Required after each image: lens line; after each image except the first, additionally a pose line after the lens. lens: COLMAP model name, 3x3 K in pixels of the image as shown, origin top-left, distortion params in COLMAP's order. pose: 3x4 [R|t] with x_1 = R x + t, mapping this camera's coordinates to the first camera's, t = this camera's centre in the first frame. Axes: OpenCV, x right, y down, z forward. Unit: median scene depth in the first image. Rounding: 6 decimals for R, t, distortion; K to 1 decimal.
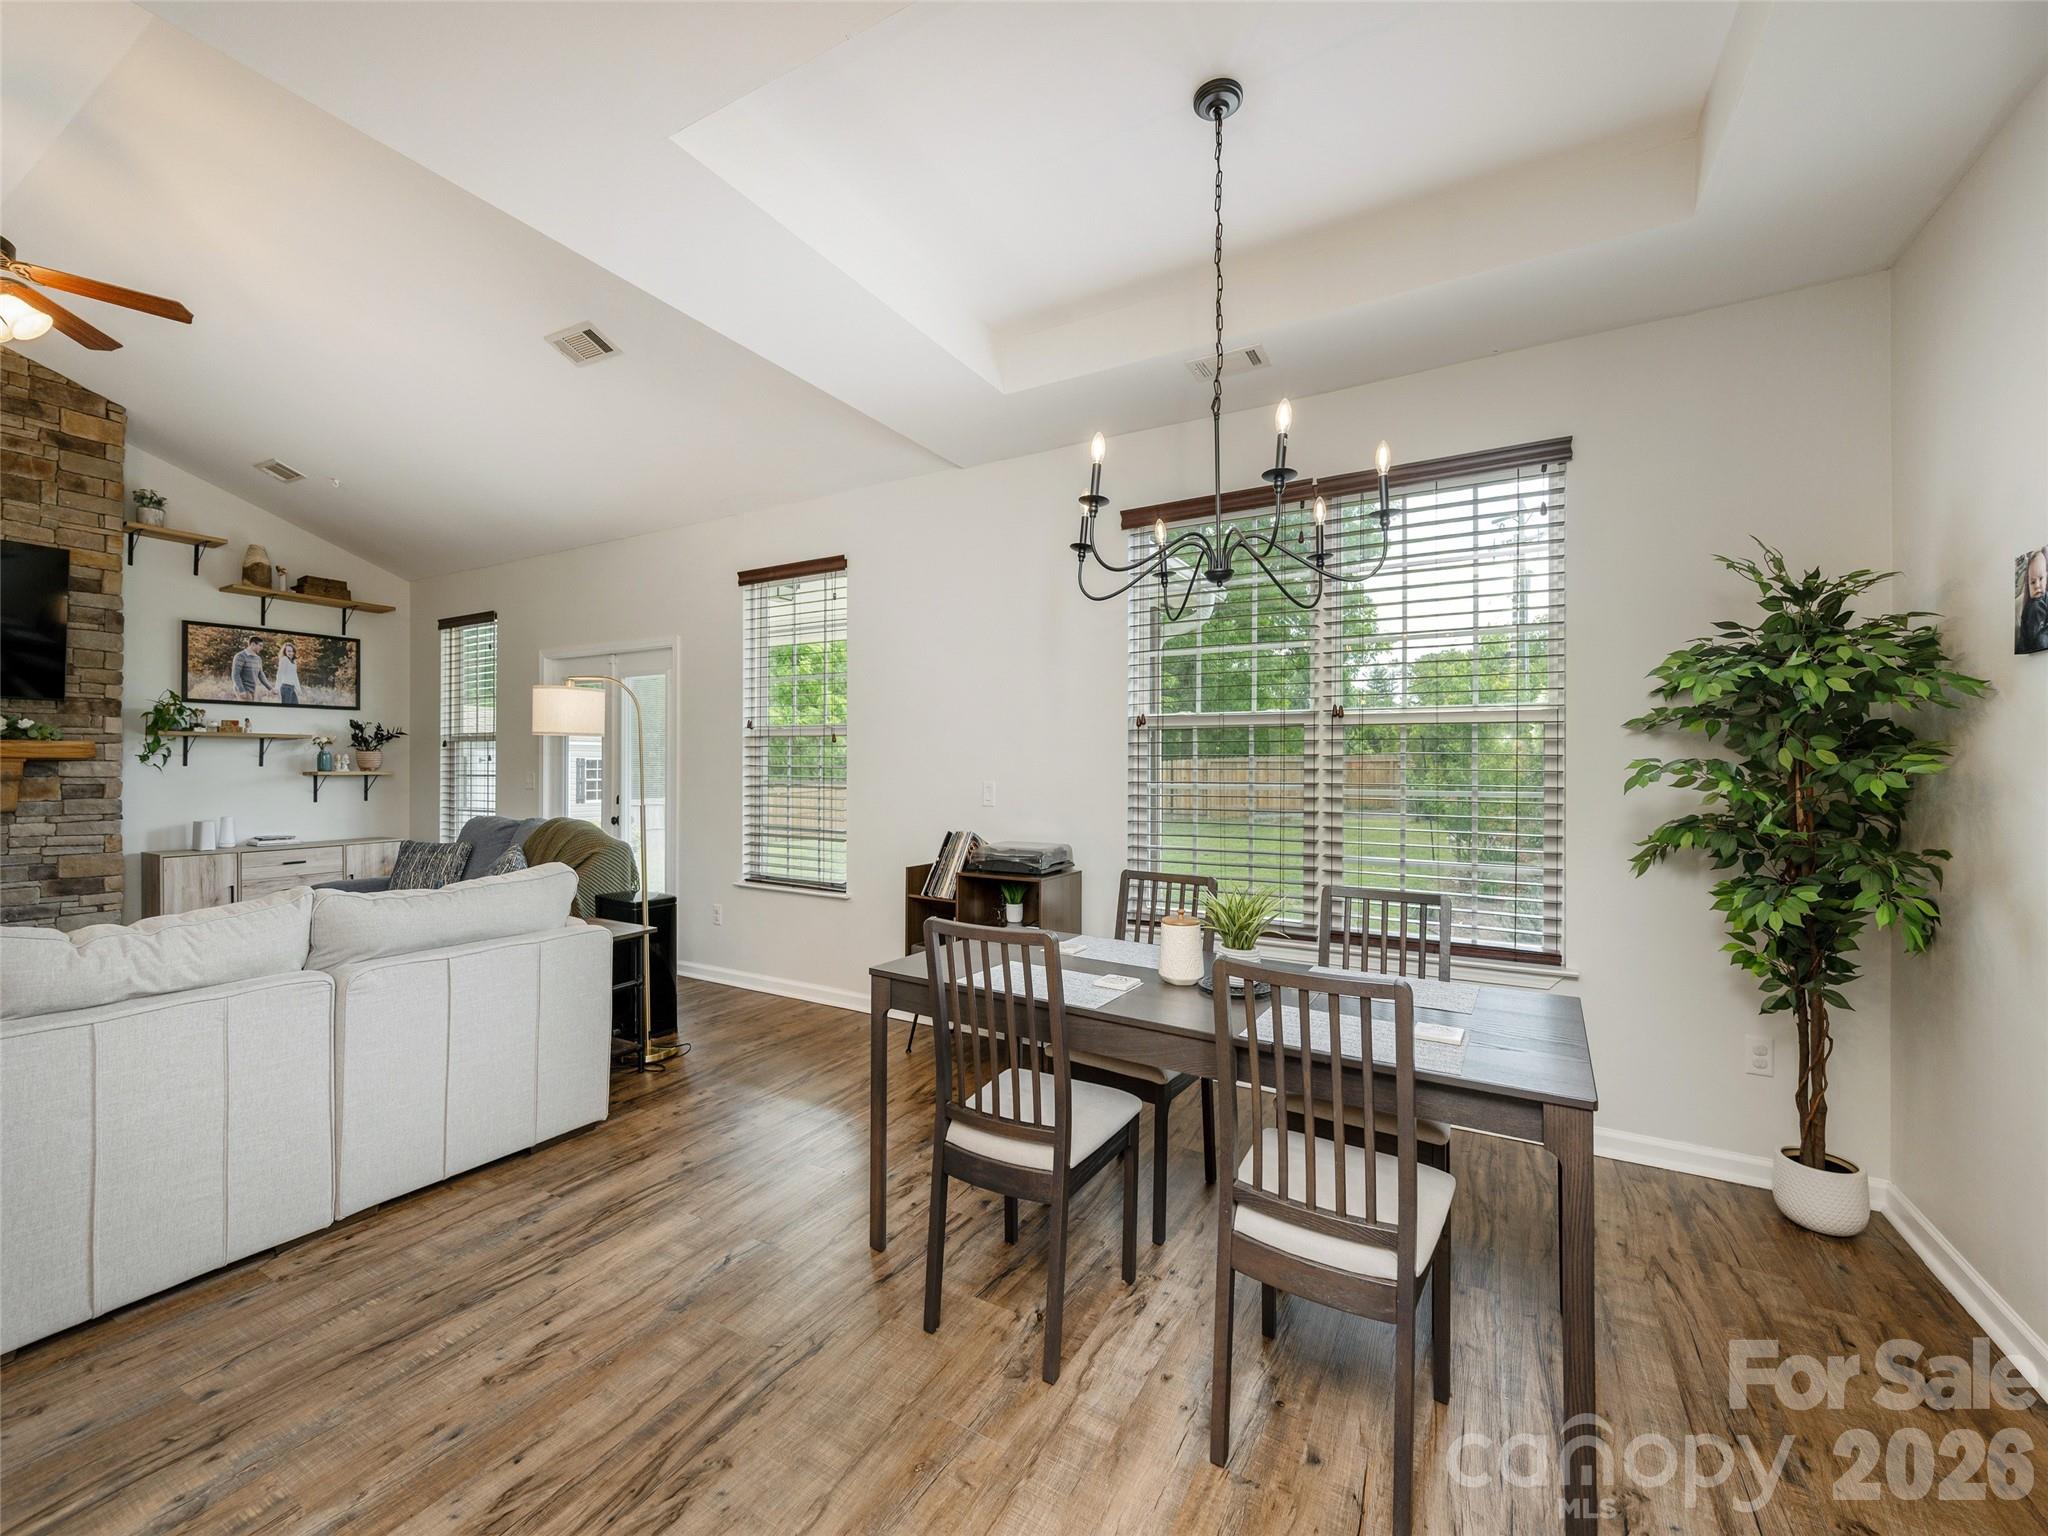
lens RADIAL K [[808.7, 0, 997.6], [0, 808.7, 758.7], [0, 0, 1]] dist [0.007003, -0.000056]
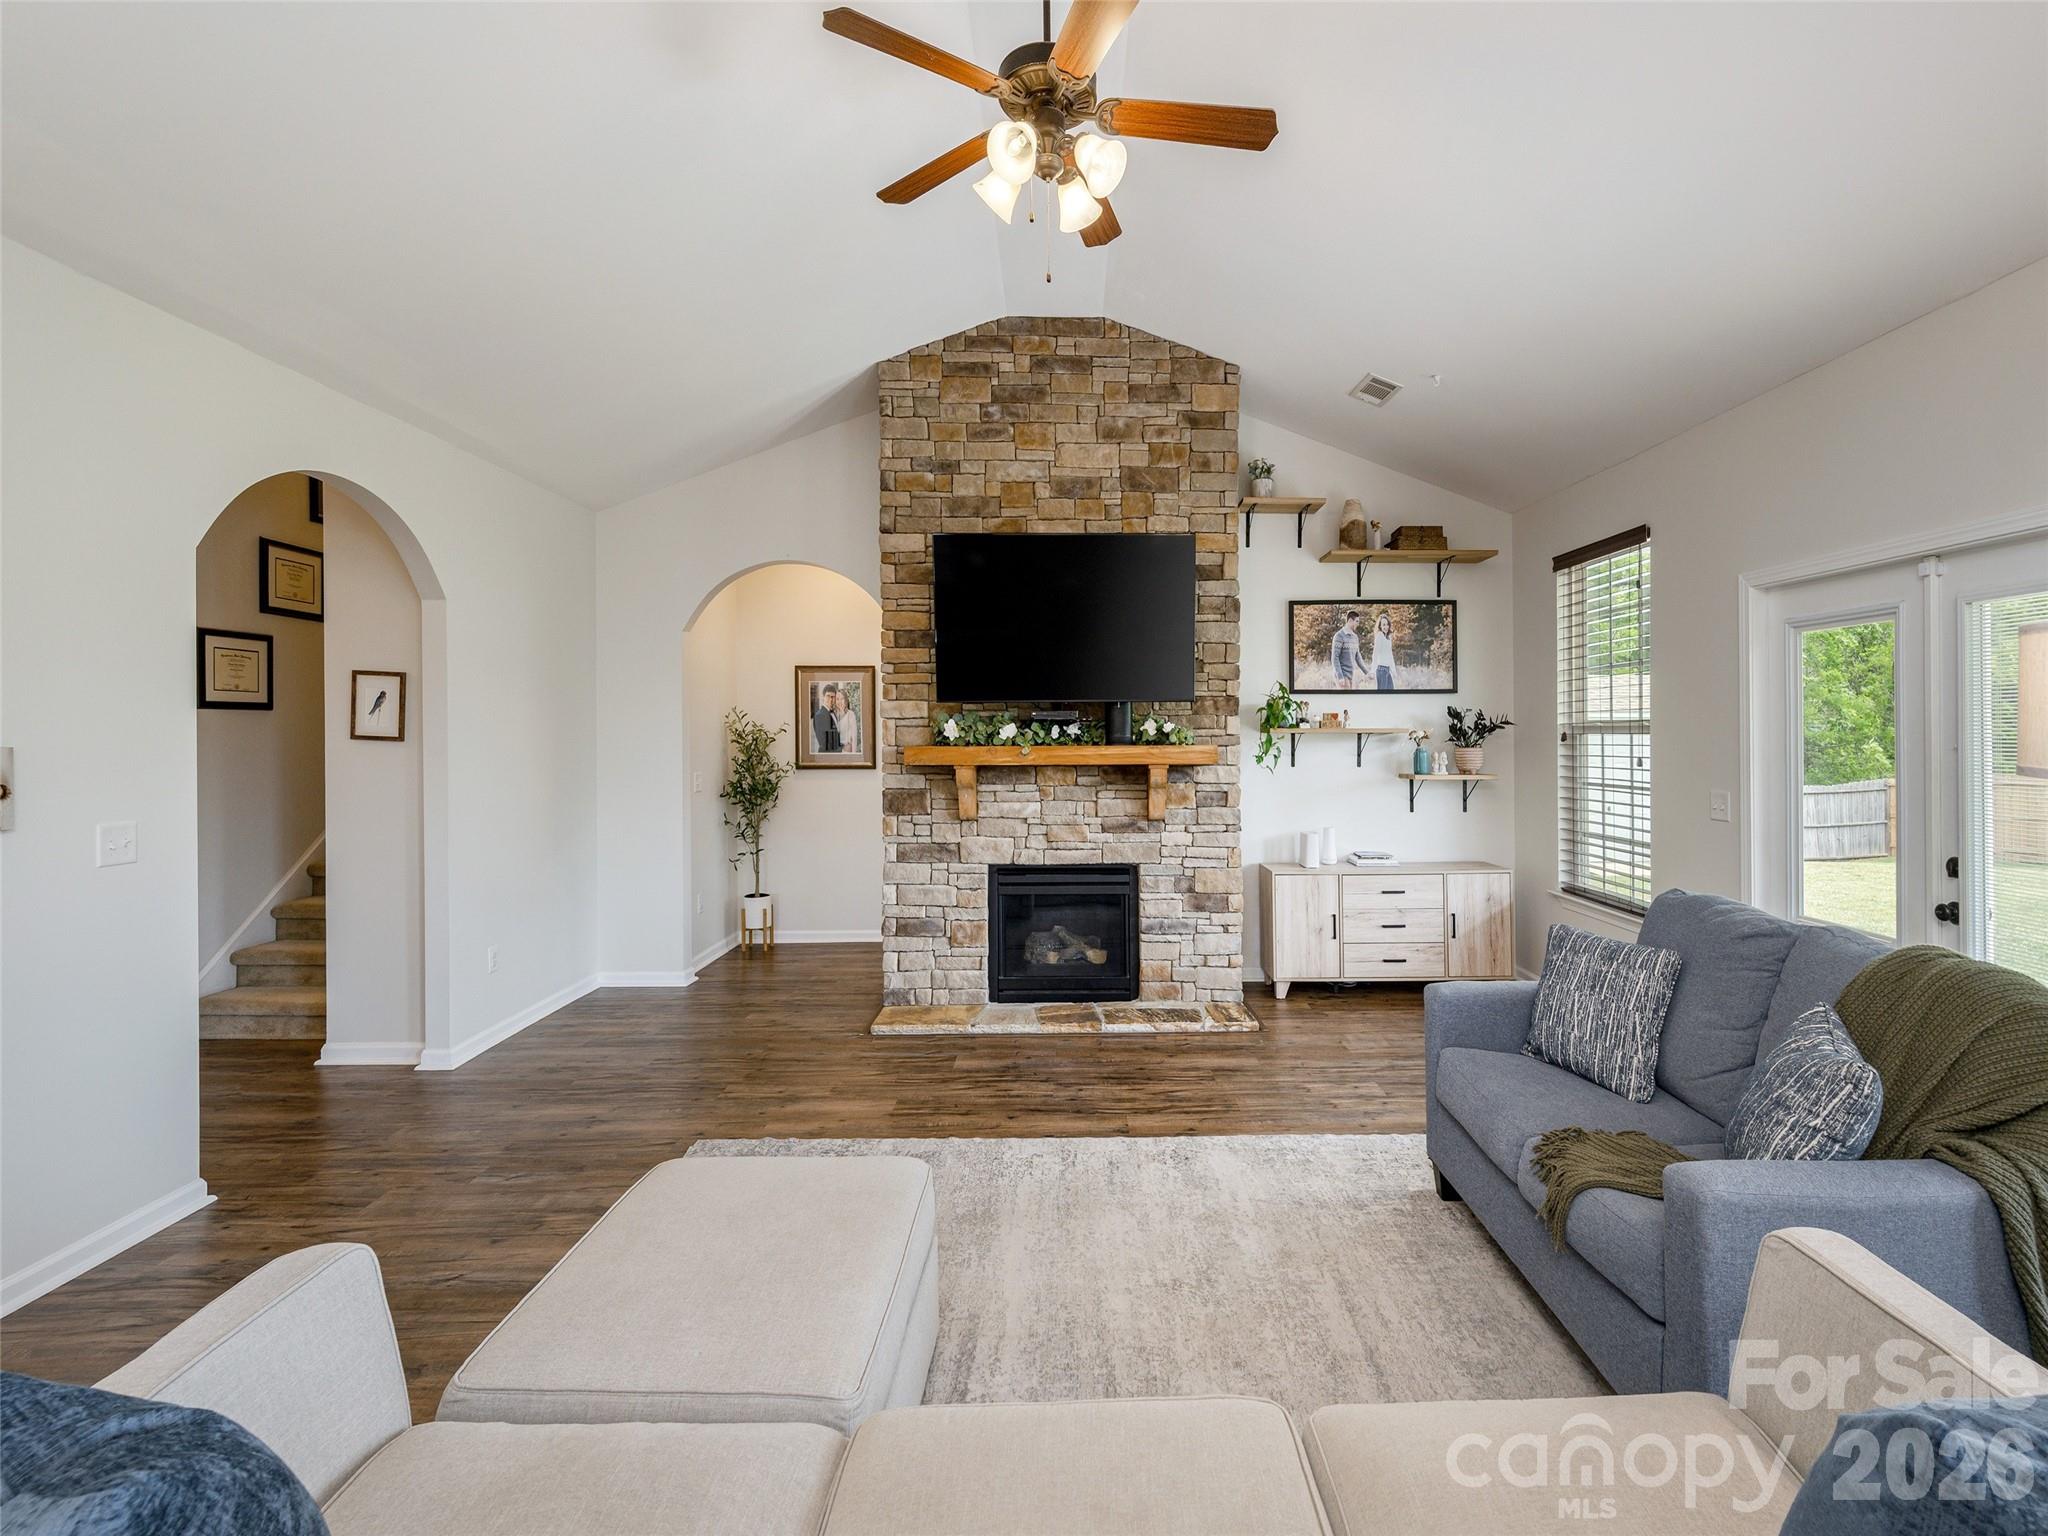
lens RADIAL K [[879.7, 0, 1116.4], [0, 879.7, 729.9], [0, 0, 1]] dist [0.002867, -0.002868]
pose [[0.537479, -0.006295, -0.843254, -0.334501], [0.011045, 0.999939, -0.000424, -0.036342], [0.843205, -0.009086, 0.537516, 0.367122]]
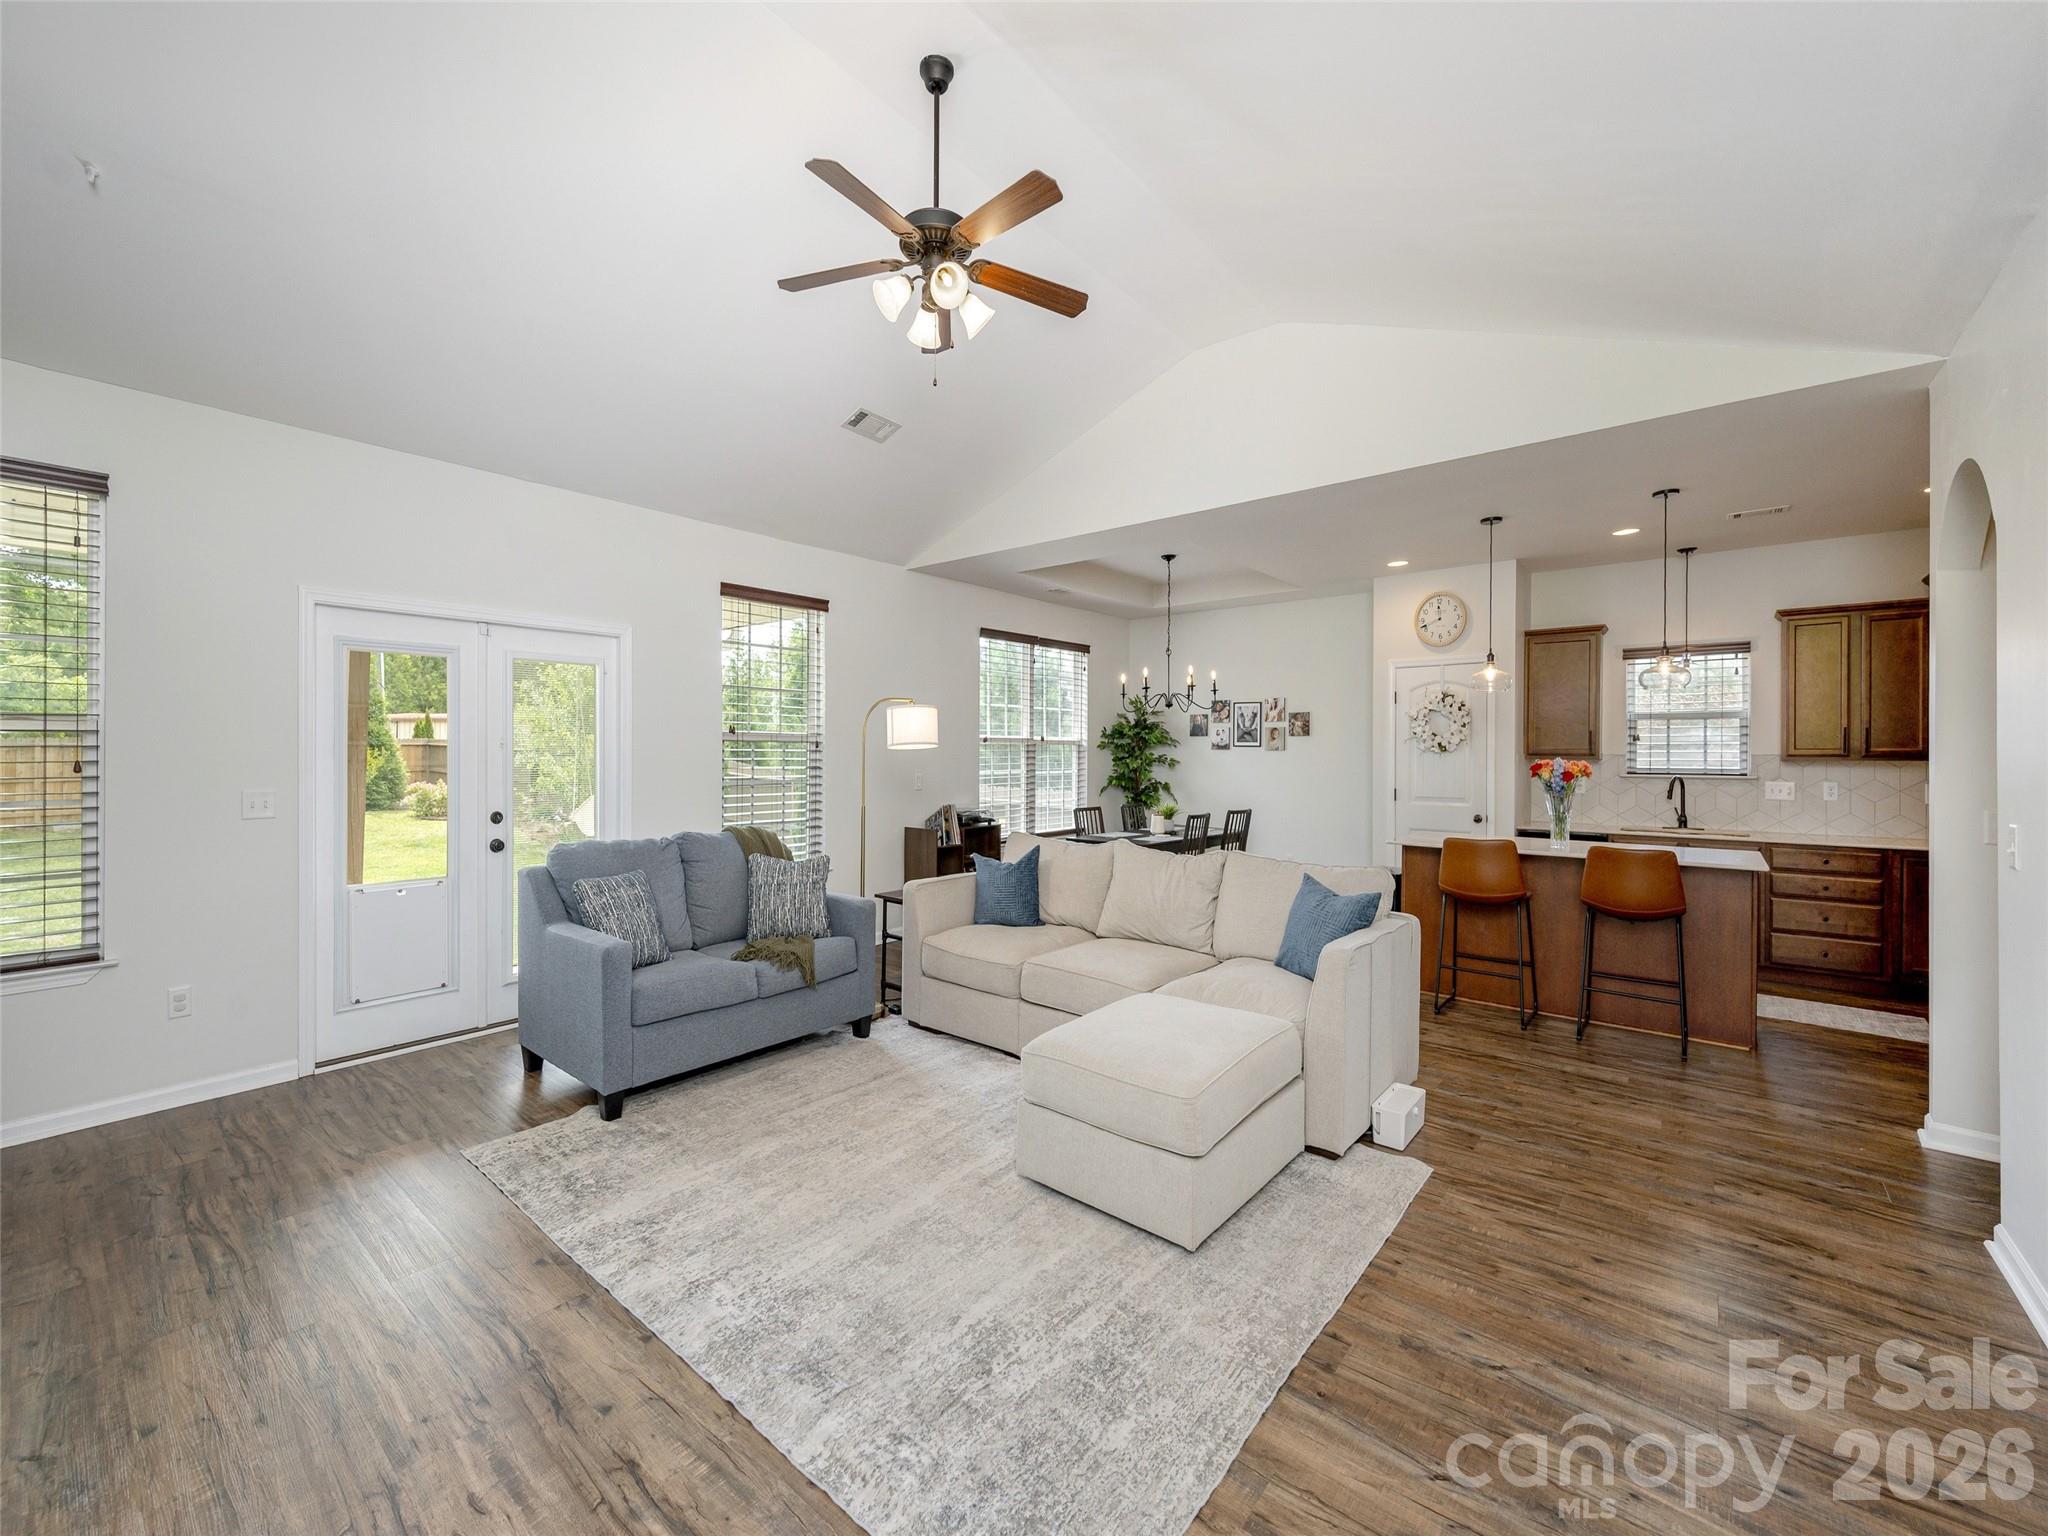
lens RADIAL K [[808.7, 0, 1033.5], [0, 808.7, 763.0], [0, 0, 1]] dist [0.007003, -0.000056]
pose [[0.157930, -0.015780, 0.987324, -1.288215], [-0.010803, 0.999785, 0.017708, -0.021634], [-0.987391, -0.013463, 0.157725, 0.442819]]
